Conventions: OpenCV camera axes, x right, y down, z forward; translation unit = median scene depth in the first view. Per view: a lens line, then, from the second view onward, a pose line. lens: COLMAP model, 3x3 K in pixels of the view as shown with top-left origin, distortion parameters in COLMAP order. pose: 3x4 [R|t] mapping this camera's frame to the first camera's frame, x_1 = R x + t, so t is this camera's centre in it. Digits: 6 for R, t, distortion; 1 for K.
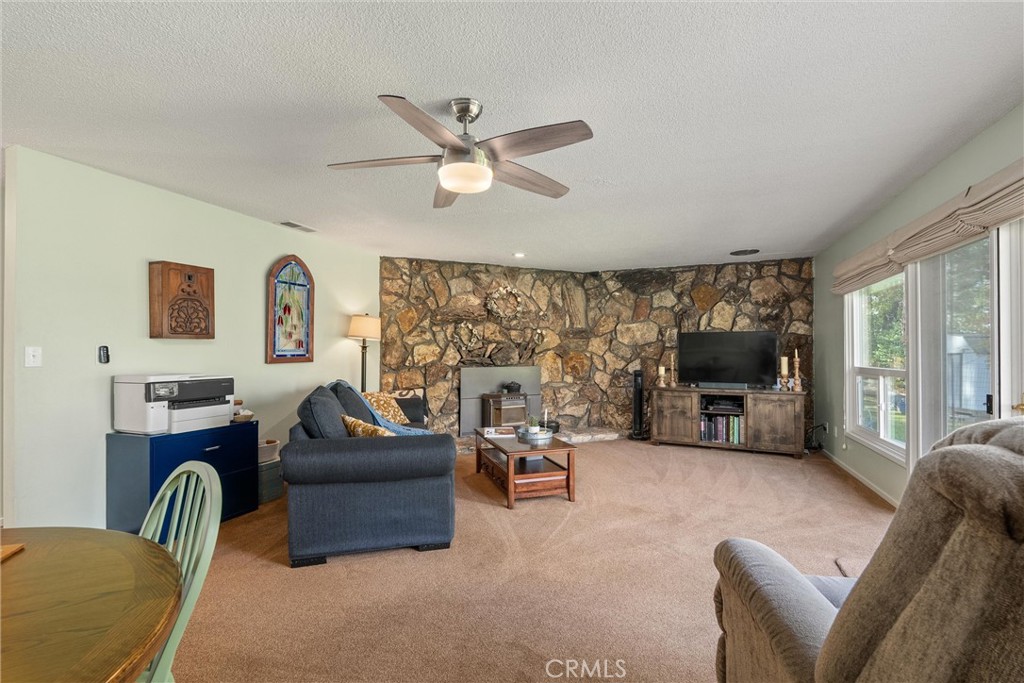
lens RADIAL K [[451.7, 0, 513.1], [0, 451.7, 347.1], [0, 0, 1]] dist [-0.000346, 0.000089]
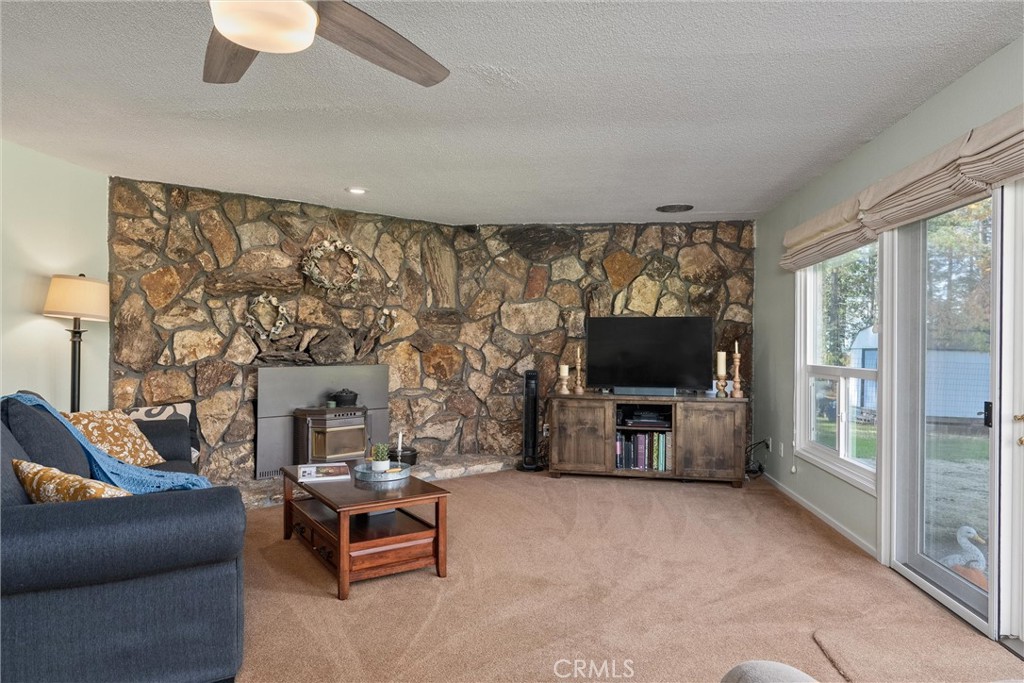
lens RADIAL K [[633.4, 0, 512.1], [0, 633.4, 347.5], [0, 0, 1]] dist [-0.002800, -0.001105]
pose [[0.965489, 0.004659, 0.260403, -0.005660], [-0.009046, 0.999837, 0.015651, 0.001351], [-0.260288, -0.017467, 0.965373, 0.072856]]
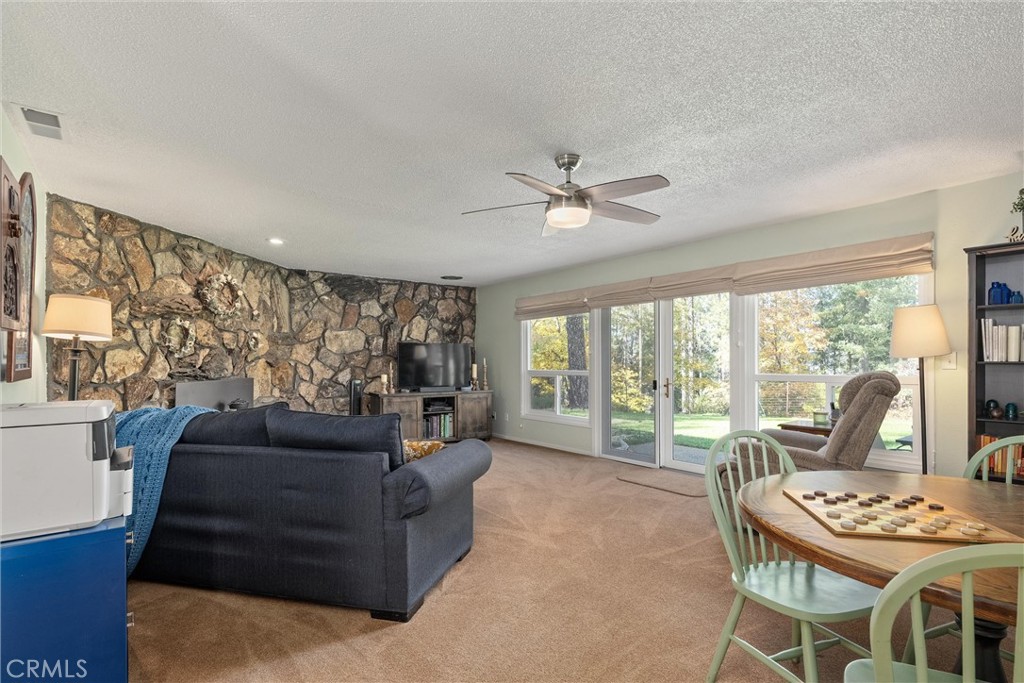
lens RADIAL K [[497.2, 0, 510.7], [0, 497.2, 361.8], [0, 0, 1]] dist [0.000144, 0.000400]
pose [[0.520220, -0.002203, 0.854029, -0.499709], [-0.007113, 0.999951, 0.006912, 0.004194], [-0.854002, -0.009670, 0.520179, 0.161271]]
